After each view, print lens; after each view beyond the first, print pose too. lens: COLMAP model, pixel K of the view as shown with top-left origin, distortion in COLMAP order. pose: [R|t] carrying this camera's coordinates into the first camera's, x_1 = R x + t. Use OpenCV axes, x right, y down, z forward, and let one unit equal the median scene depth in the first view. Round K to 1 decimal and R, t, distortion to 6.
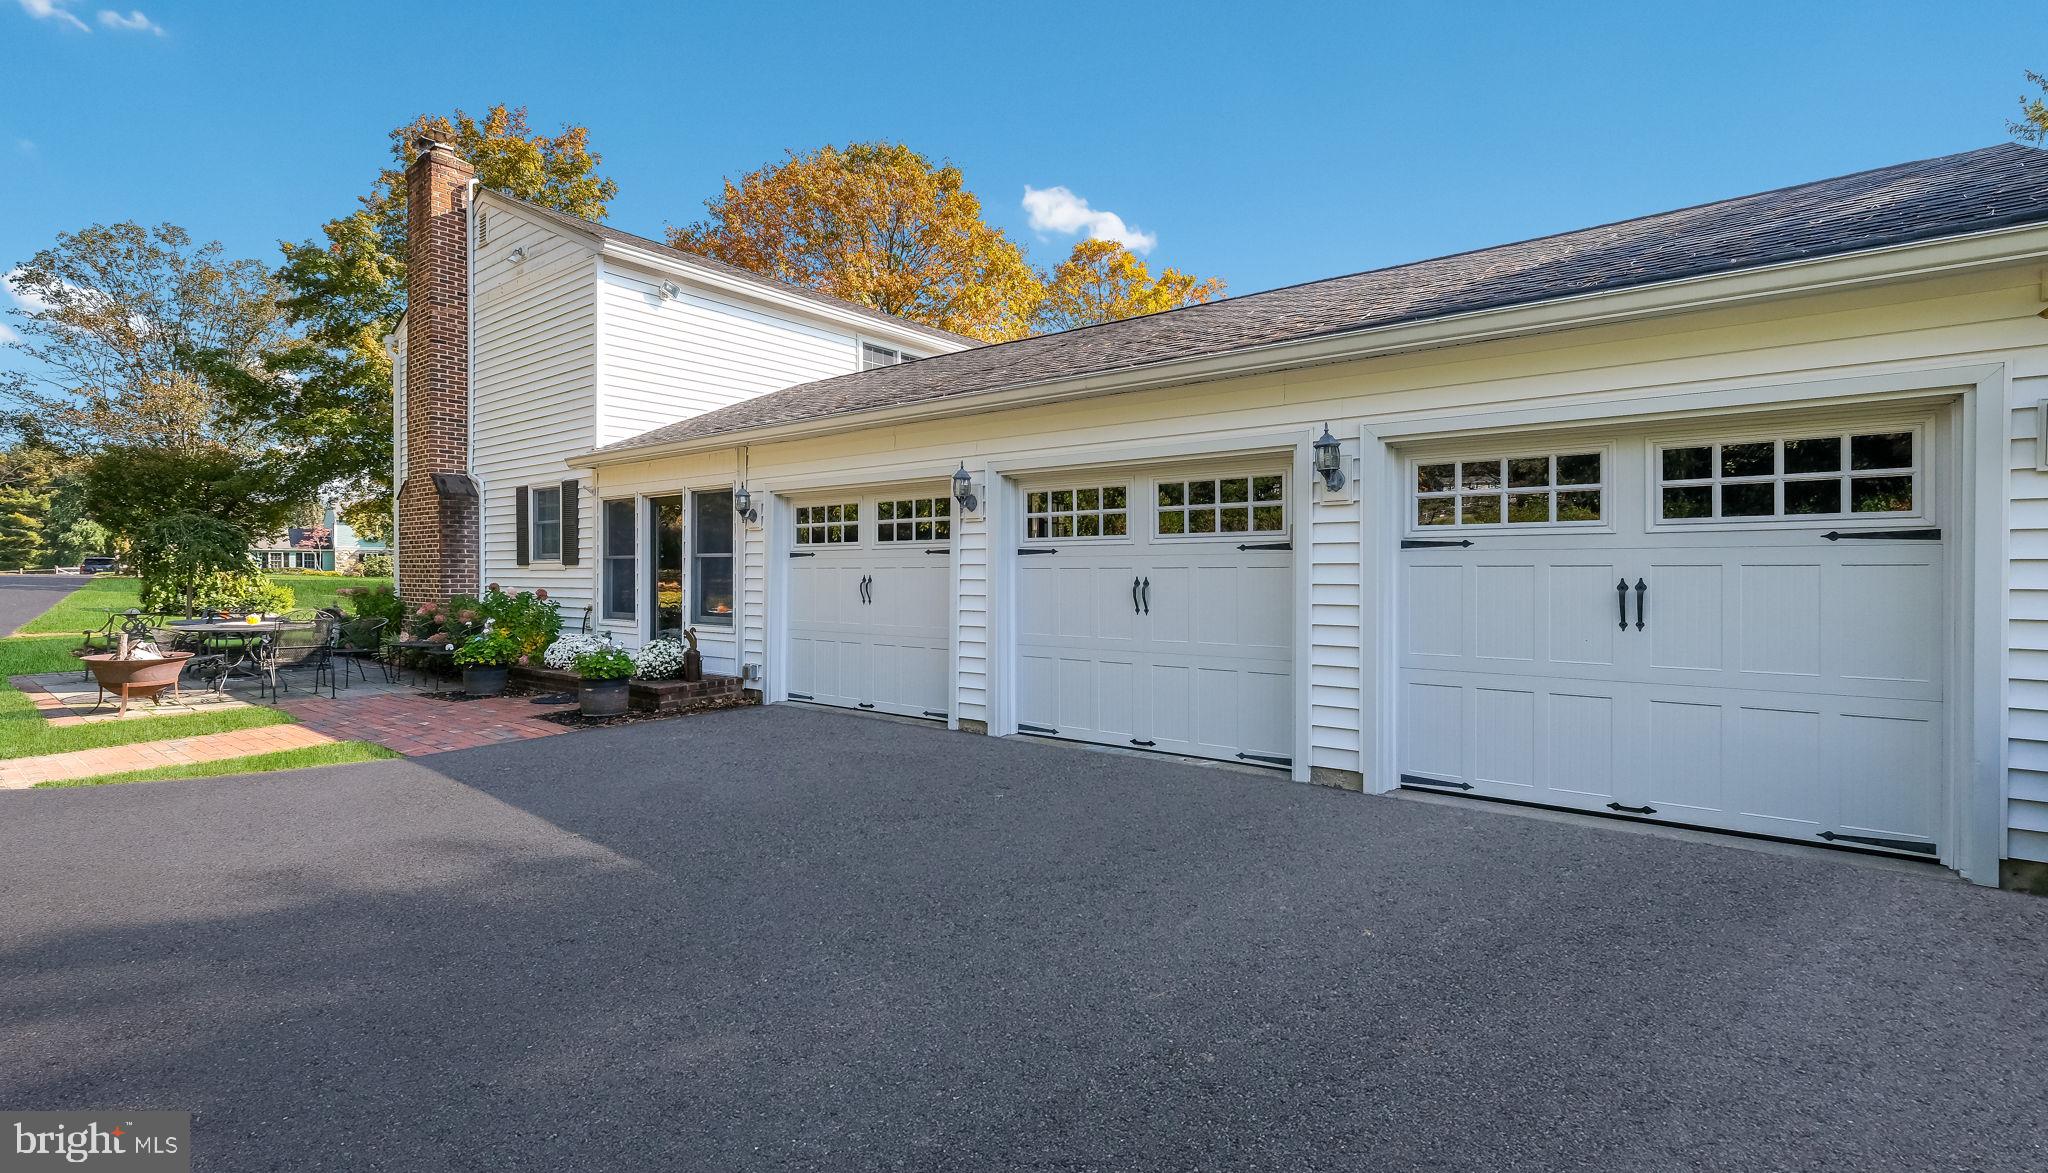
lens RADIAL K [[899.2, 0, 1021.6], [0, 899.2, 584.7], [0, 0, 1]] dist [0.000723, -0.000222]
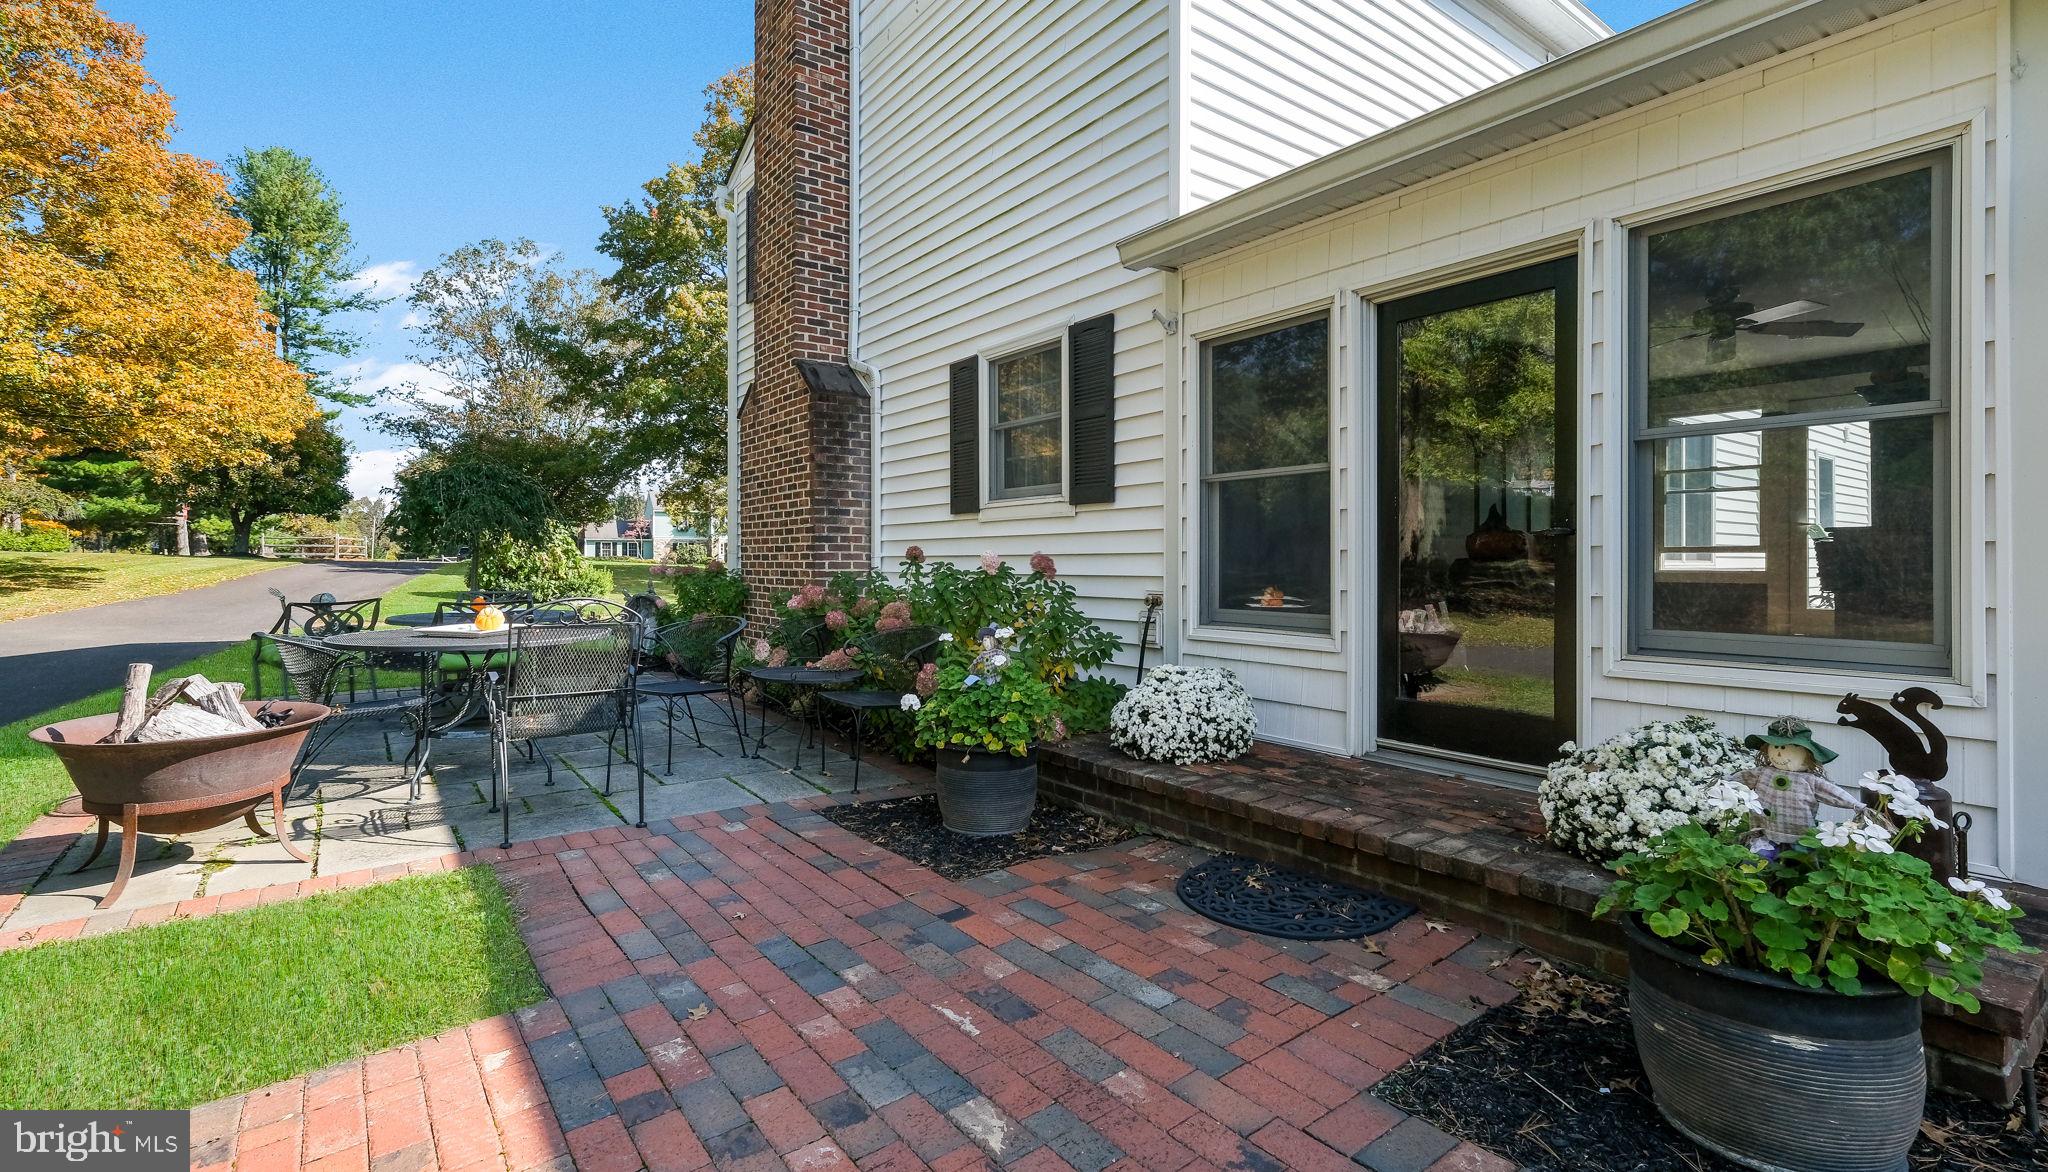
lens RADIAL K [[912.4, 0, 1021.4], [0, 912.4, 571.2], [0, 0, 1]] dist [-0.001645, 0.000296]
pose [[0.964076, 0.000866, -0.265626, -0.358049], [-0.001980, 0.999990, -0.003926, 0.012126], [0.265620, 0.004311, 0.964068, 0.472426]]
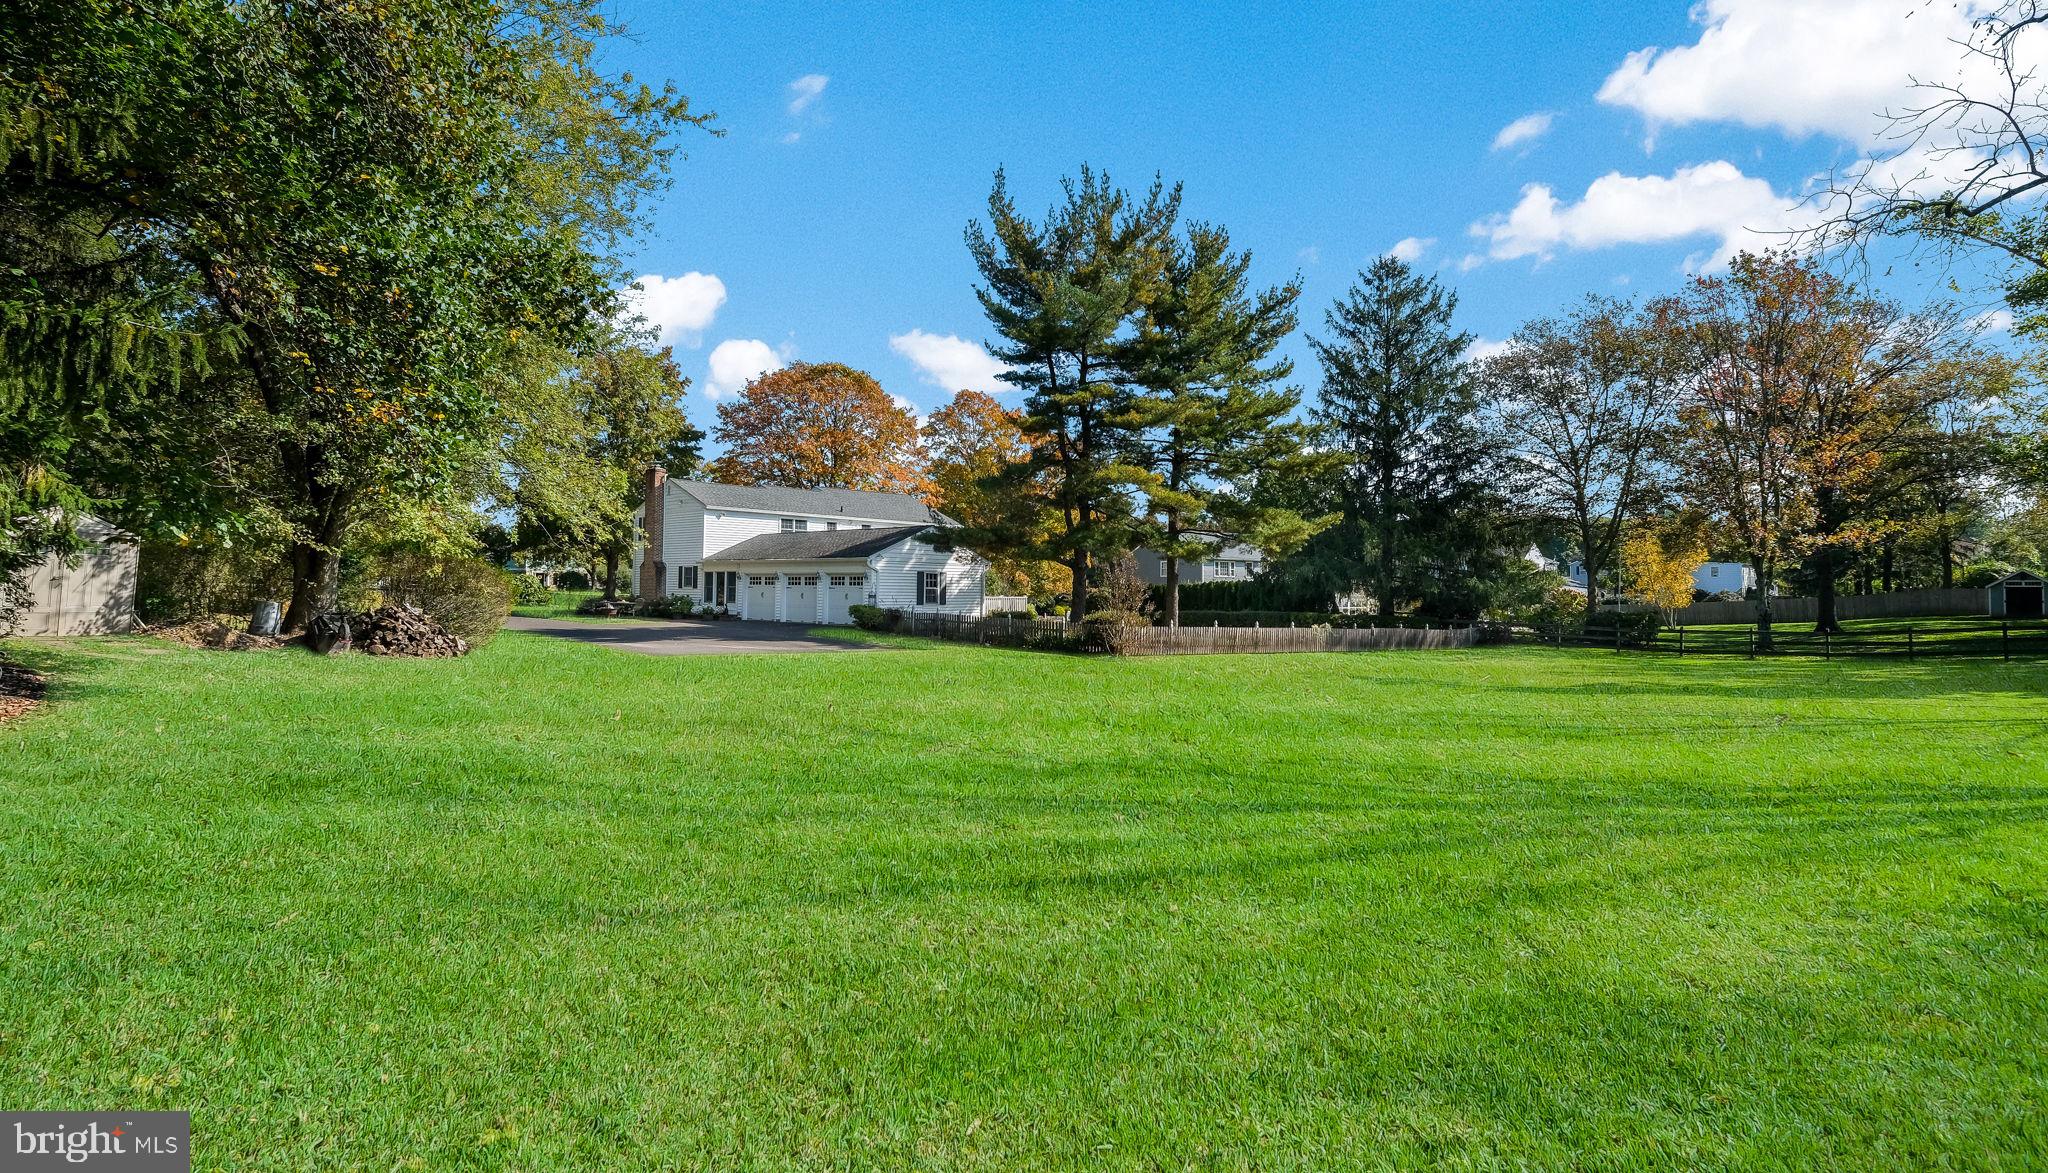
lens RADIAL K [[901.4, 0, 1023.1], [0, 901.4, 506.5], [0, 0, 1]] dist [-0.001007, -0.000021]
pose [[0.999470, -0.008207, -0.031500, 0.872920], [0.005333, 0.995905, -0.090247, -0.013364], [0.032112, 0.090032, 0.995421, -2.406046]]
